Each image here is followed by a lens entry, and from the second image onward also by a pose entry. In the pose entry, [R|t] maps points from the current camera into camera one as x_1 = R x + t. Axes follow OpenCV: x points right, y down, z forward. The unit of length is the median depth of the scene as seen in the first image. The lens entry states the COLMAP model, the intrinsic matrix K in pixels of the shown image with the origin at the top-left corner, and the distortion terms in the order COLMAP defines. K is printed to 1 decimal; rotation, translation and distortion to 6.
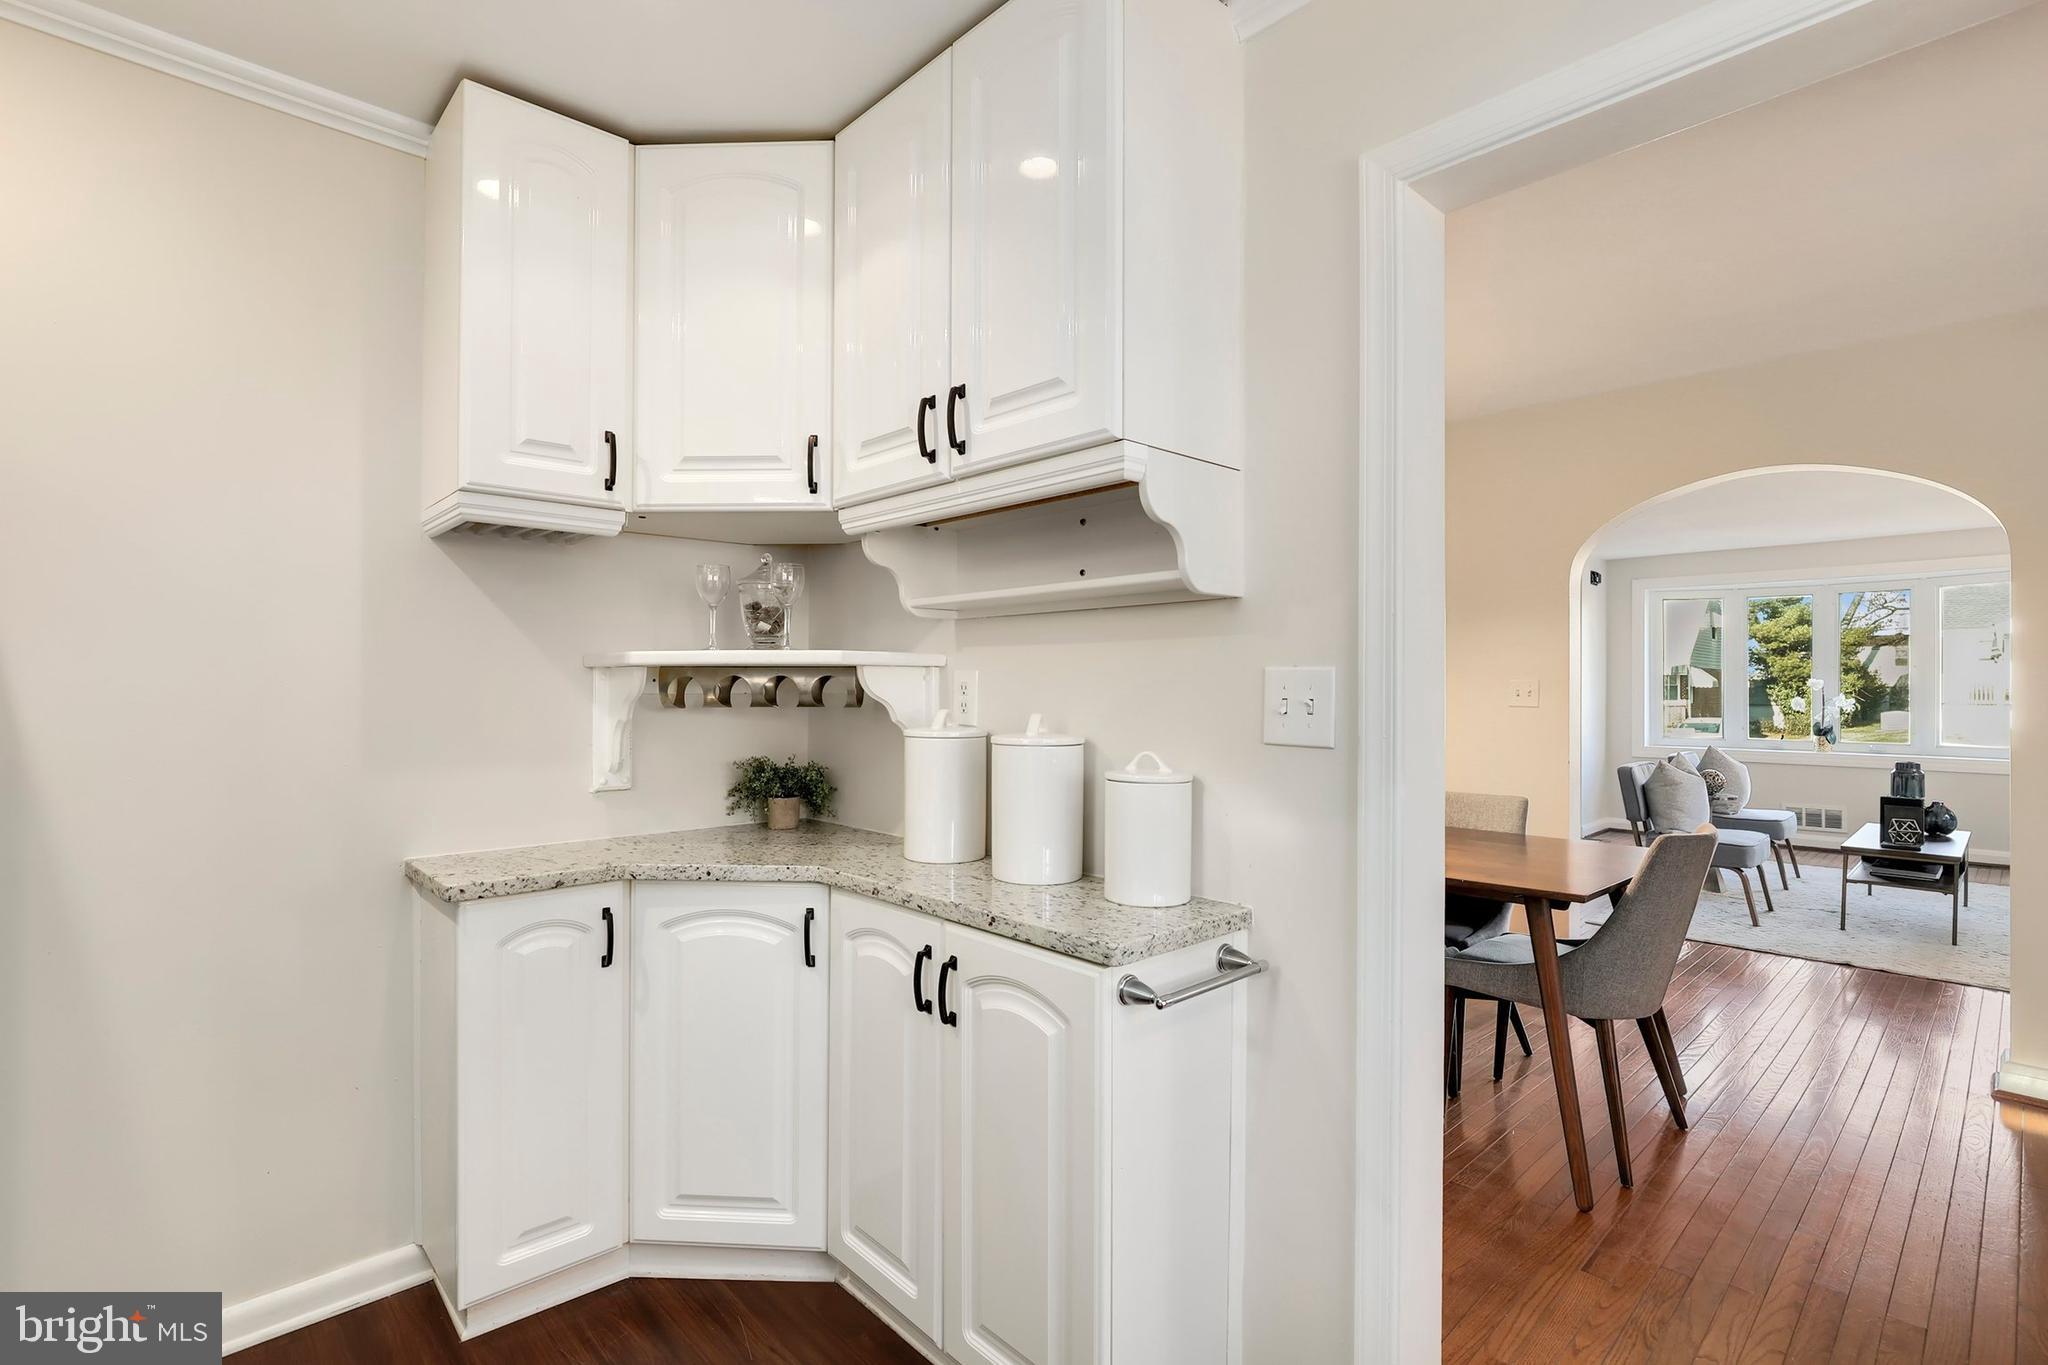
lens RADIAL K [[961.7, 0, 1013.3], [0, 961.7, 682.8], [0, 0, 1]] dist [-0.006559, 0.002828]
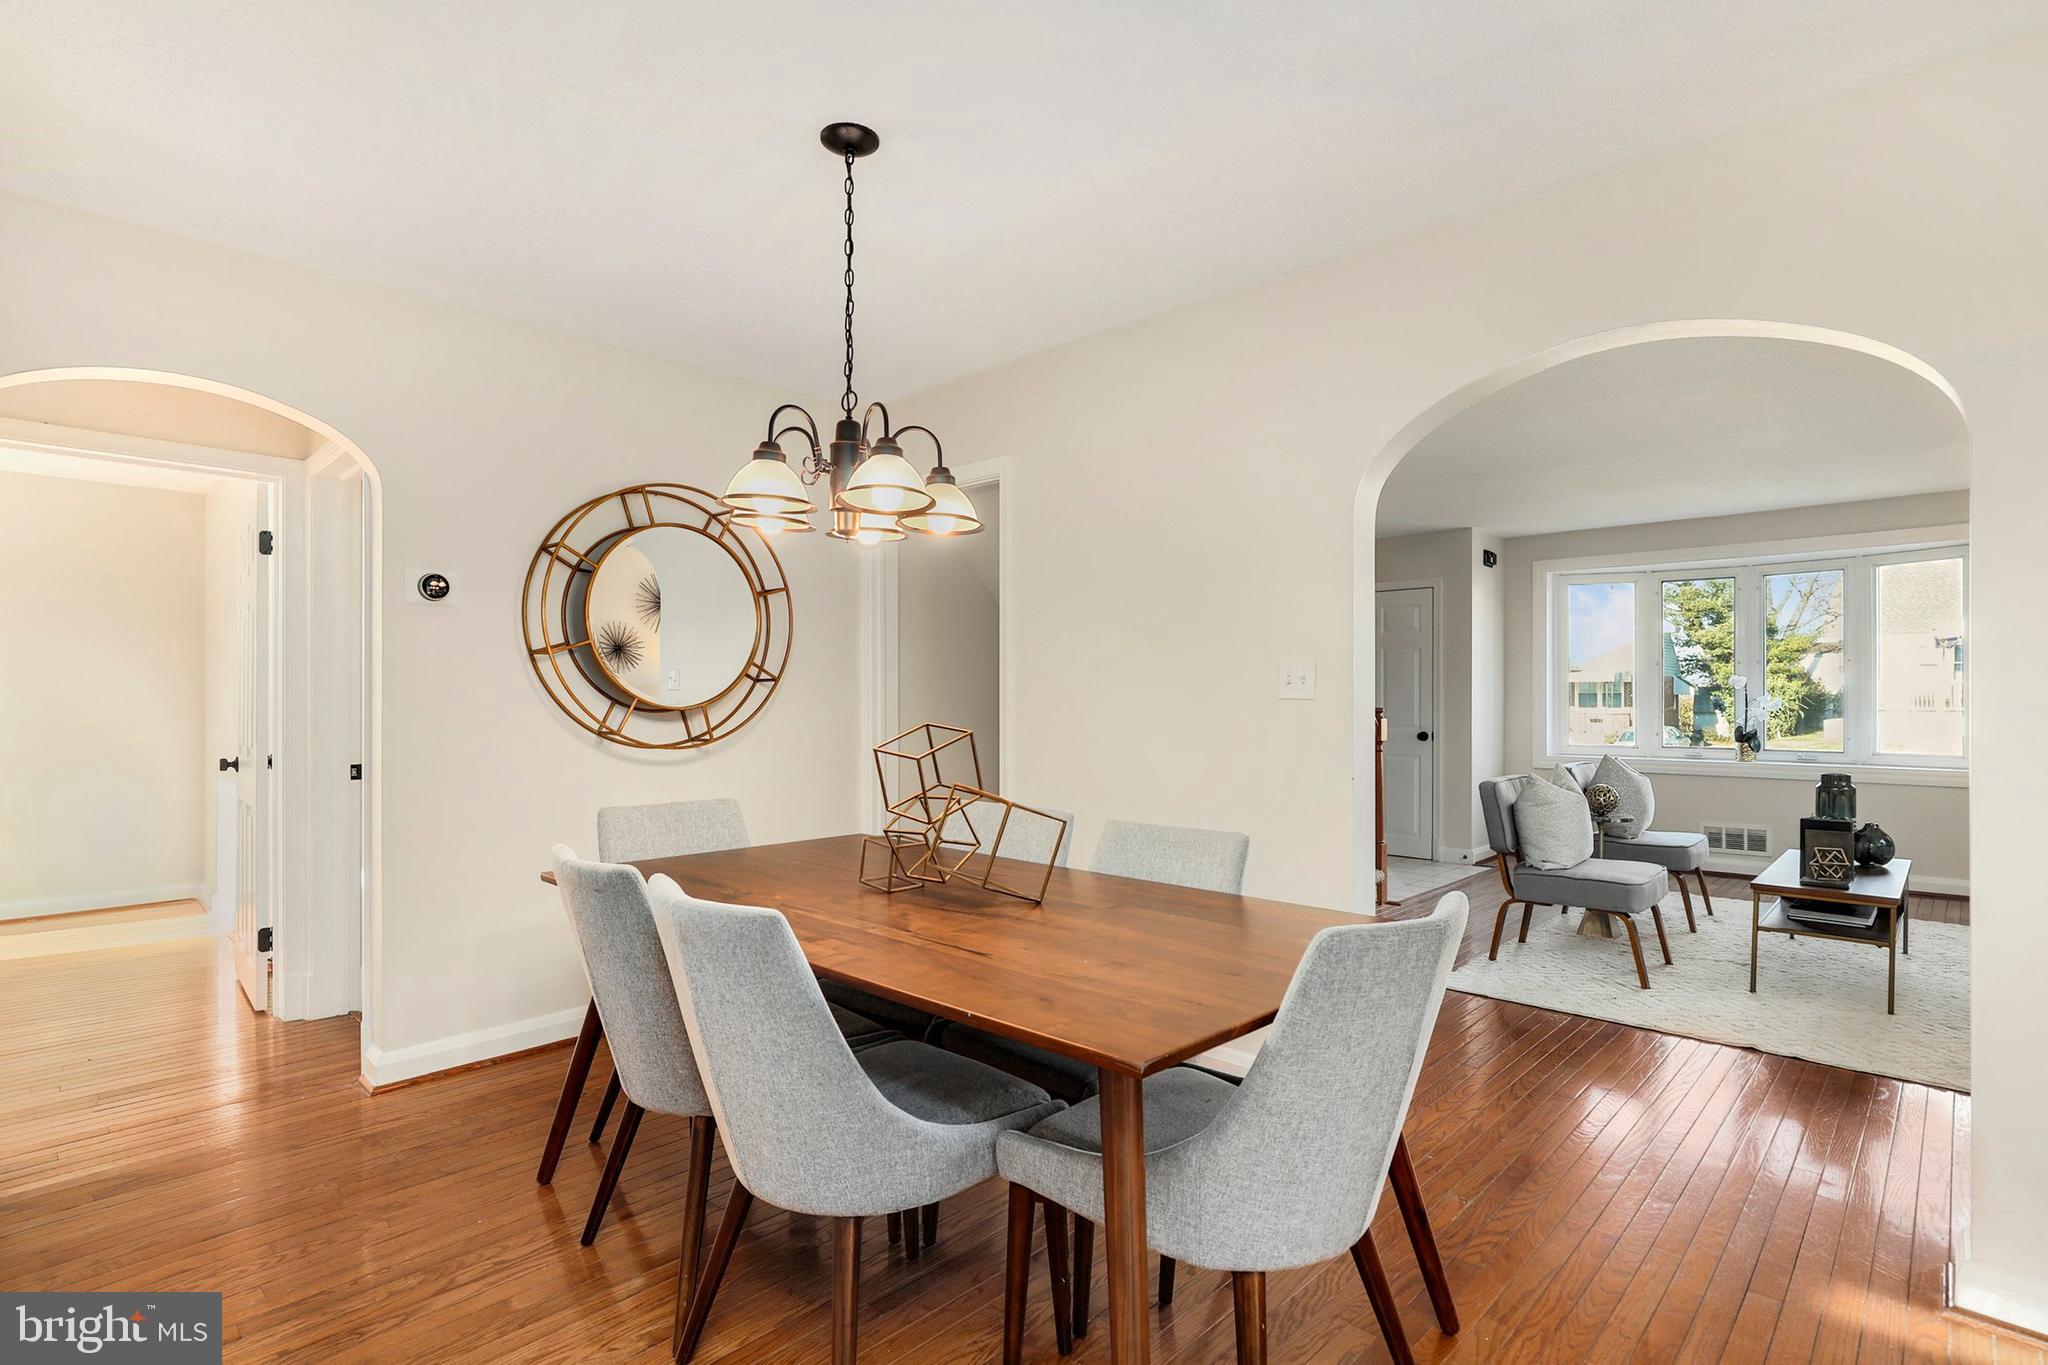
lens RADIAL K [[961.7, 0, 1035.0], [0, 961.7, 692.1], [0, 0, 1]] dist [-0.006559, 0.002828]
pose [[0.999038, -0.000724, 0.043842, 0.233187], [0.000830, 0.999997, -0.002409, 0.016258], [-0.043841, 0.002443, 0.999036, 0.232280]]
